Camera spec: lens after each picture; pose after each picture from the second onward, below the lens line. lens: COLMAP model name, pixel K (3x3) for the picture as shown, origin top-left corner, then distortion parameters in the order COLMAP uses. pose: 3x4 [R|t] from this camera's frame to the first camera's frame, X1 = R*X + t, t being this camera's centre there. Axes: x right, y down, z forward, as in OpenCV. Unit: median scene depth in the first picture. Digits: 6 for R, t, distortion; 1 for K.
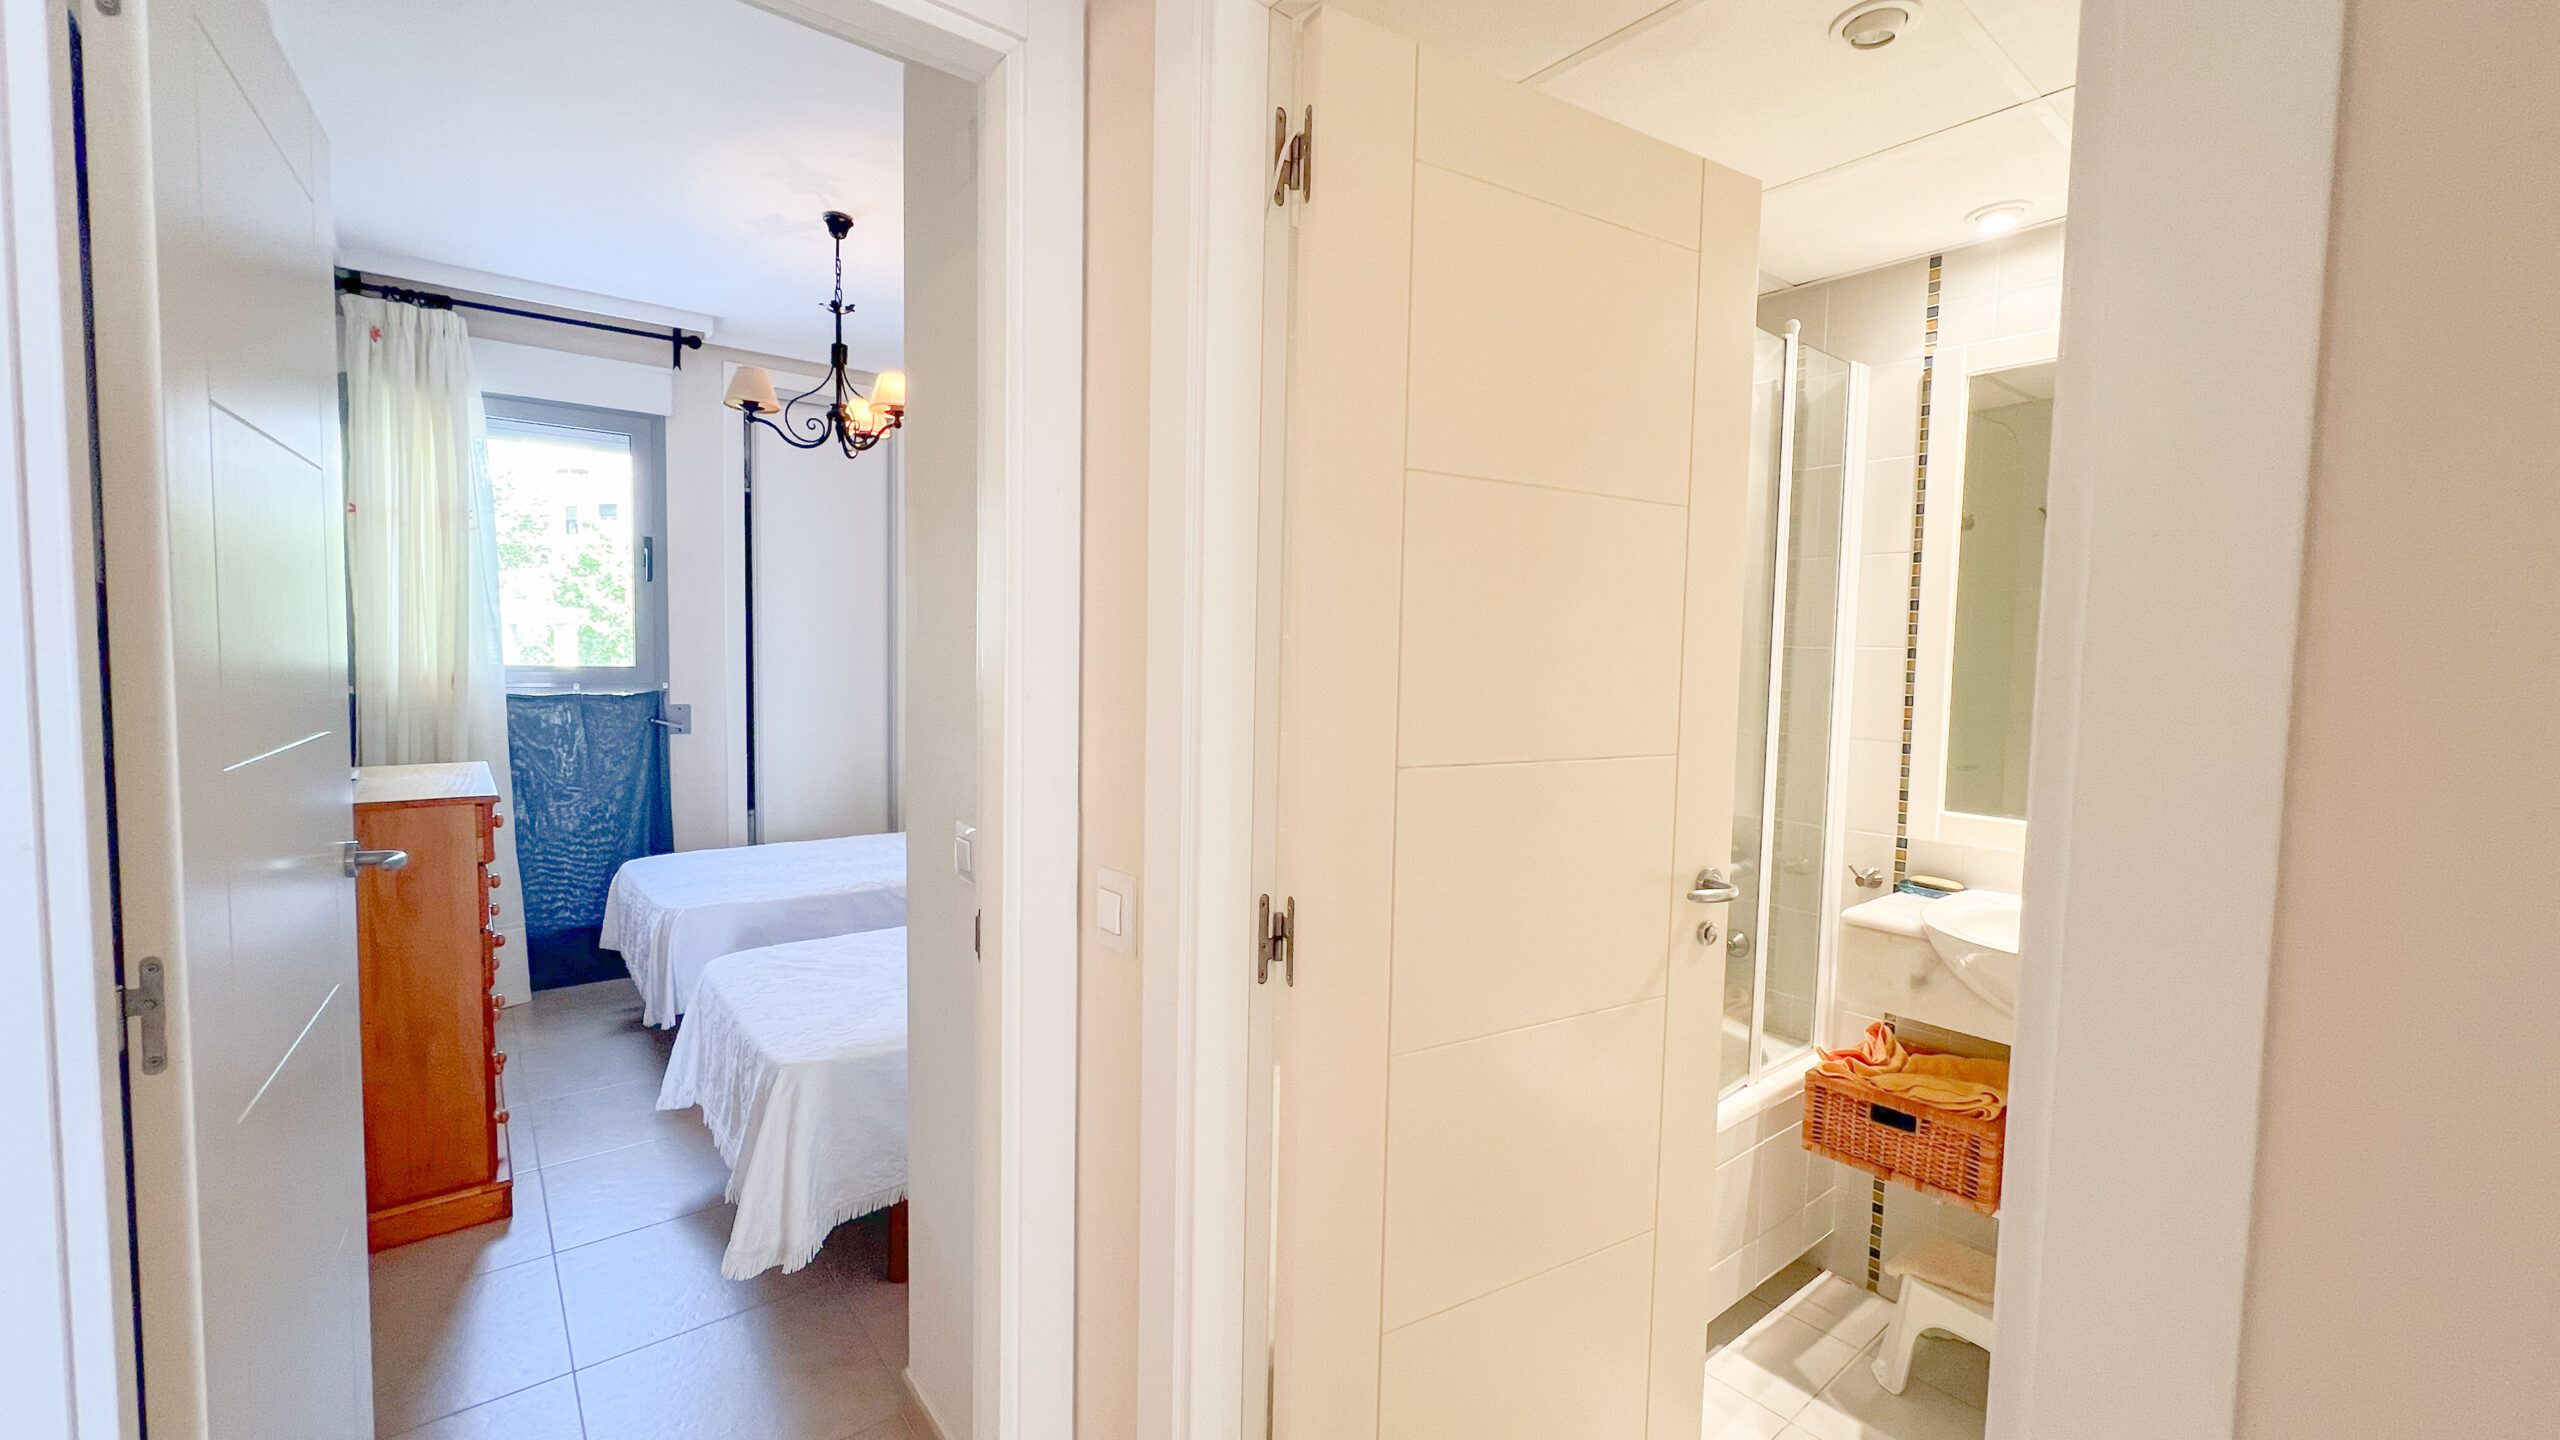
lens RADIAL K [[1036.2, 0, 1298.2], [0, 1036.2, 714.4], [0, 0, 1]] dist [0.000857, -0.000028]
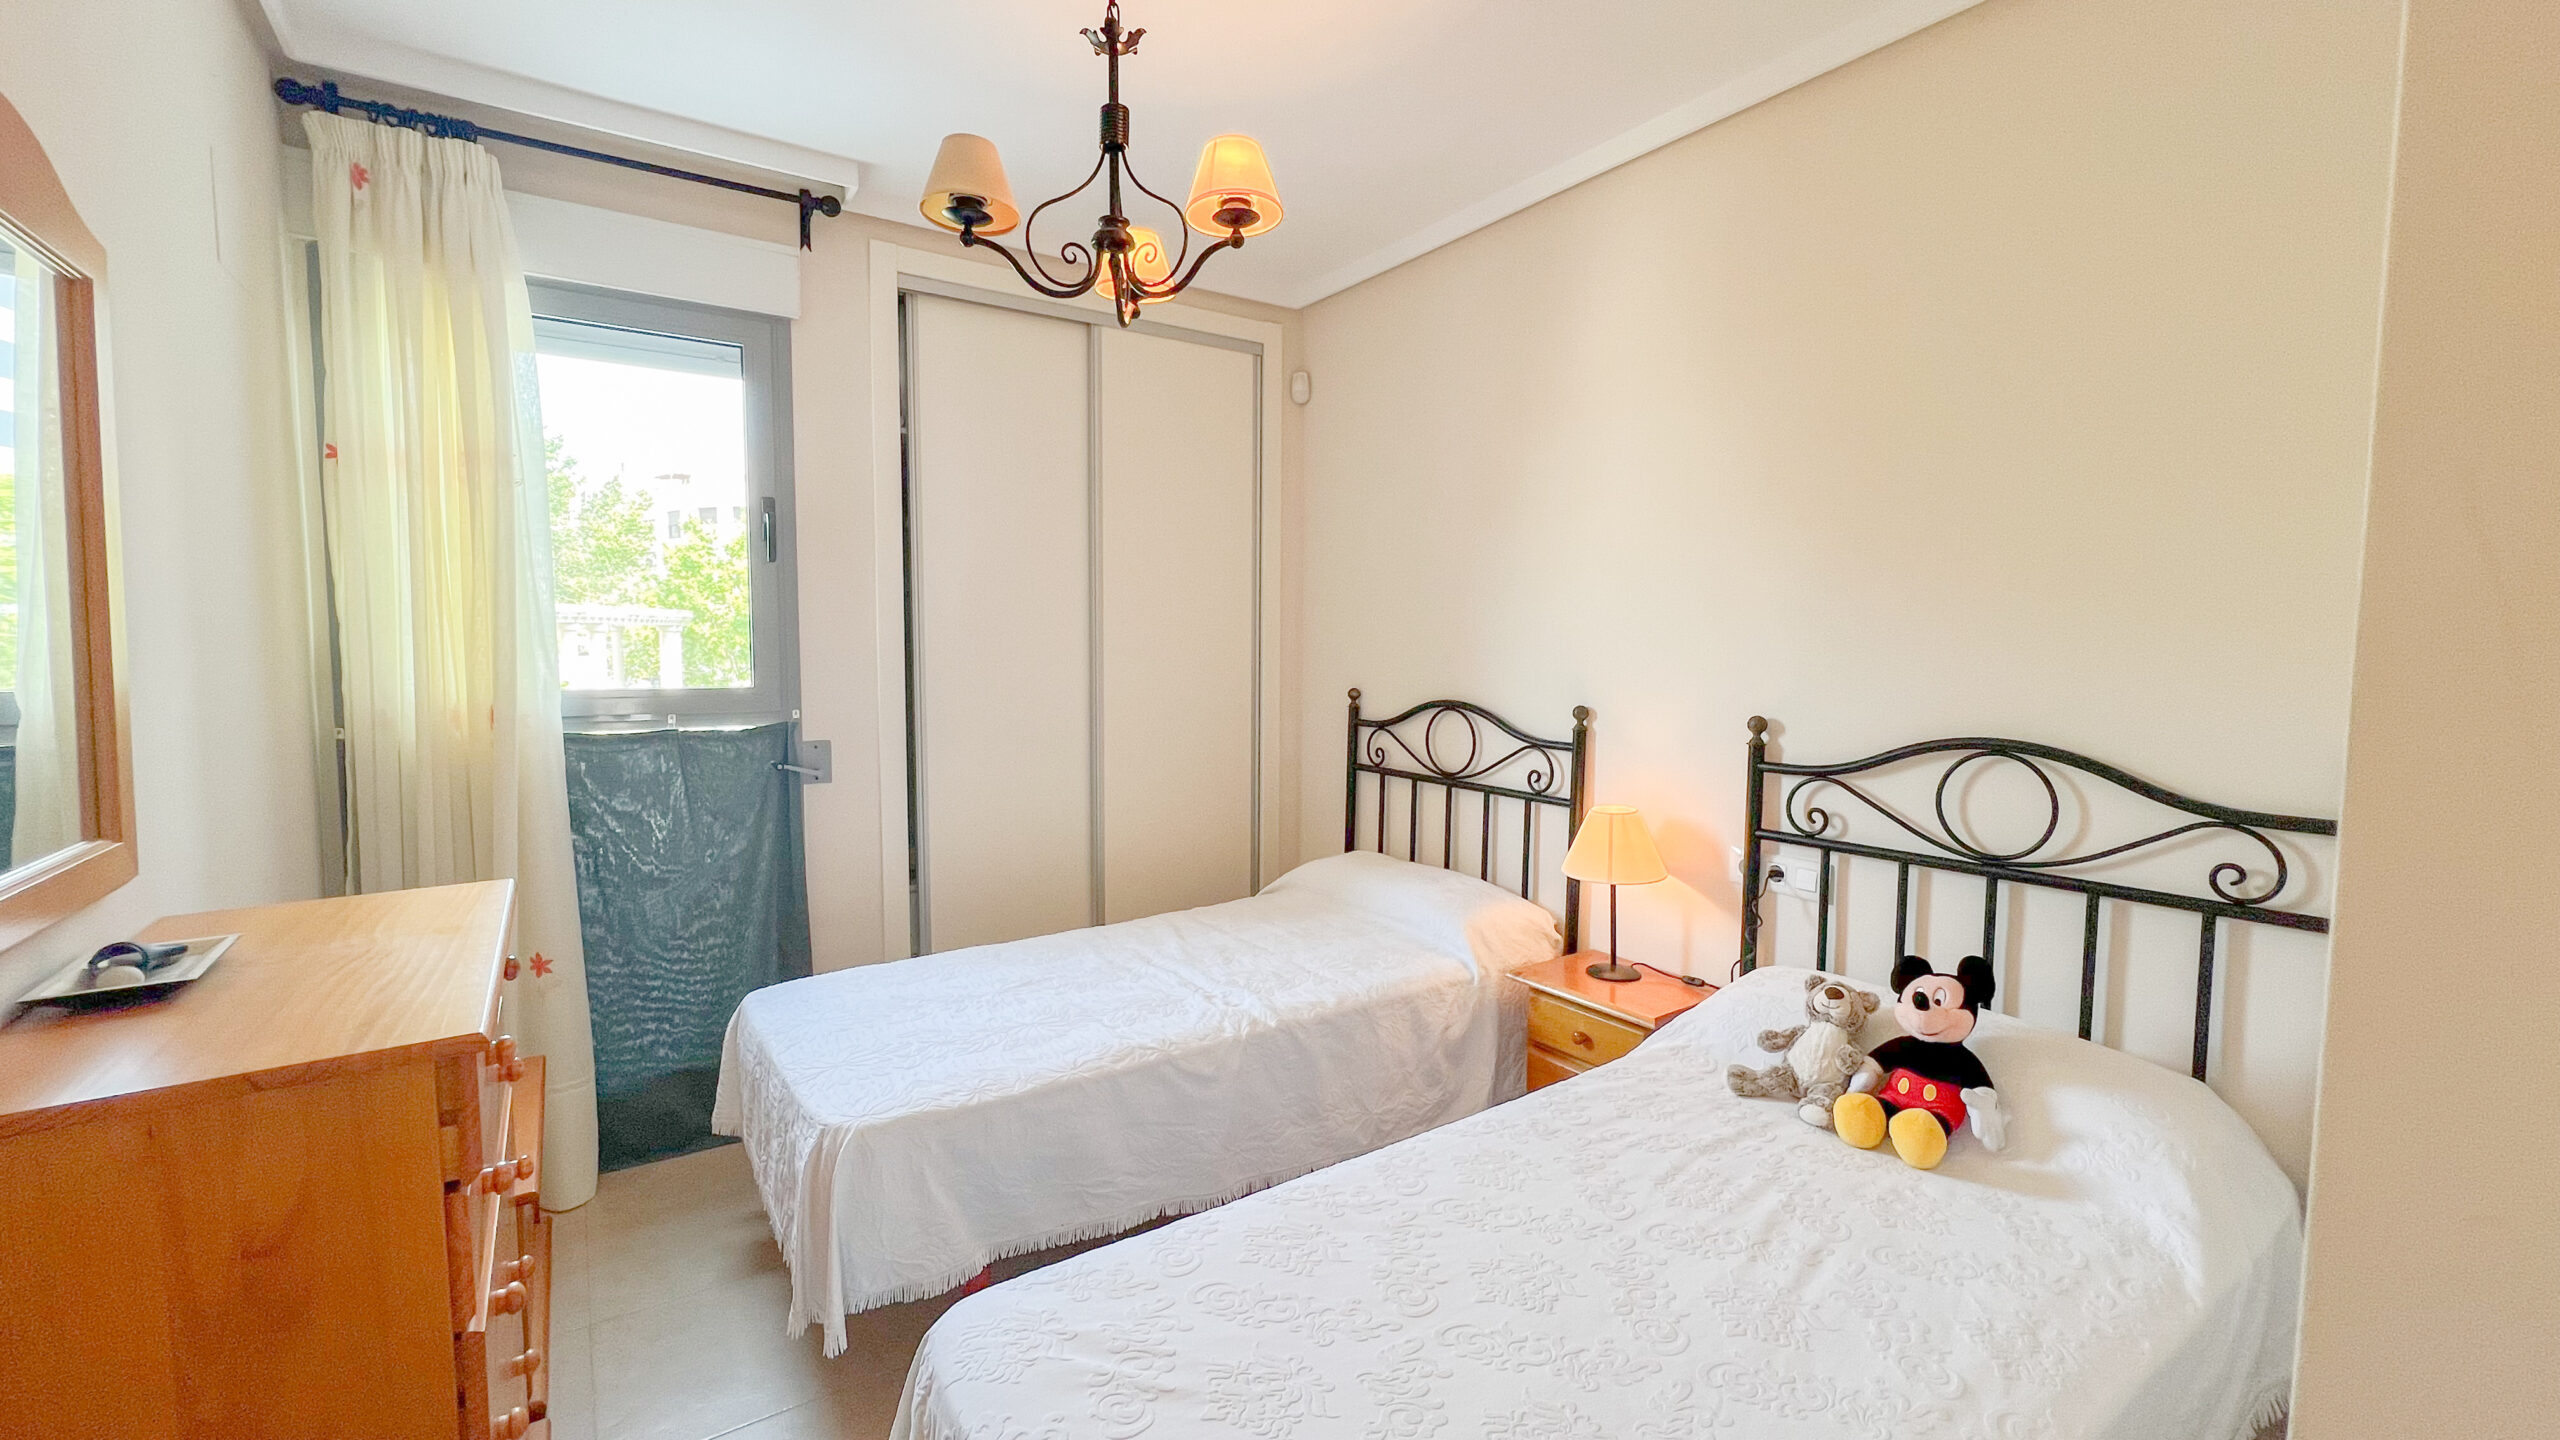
lens RADIAL K [[1036.2, 0, 1299.8], [0, 1036.2, 711.6], [0, 0, 1]] dist [0.000857, -0.000028]
pose [[0.997425, -0.011576, -0.070774, -0.237930], [0.012069, 0.999906, 0.006551, -0.031155], [0.070692, -0.007388, 0.997471, 0.351953]]
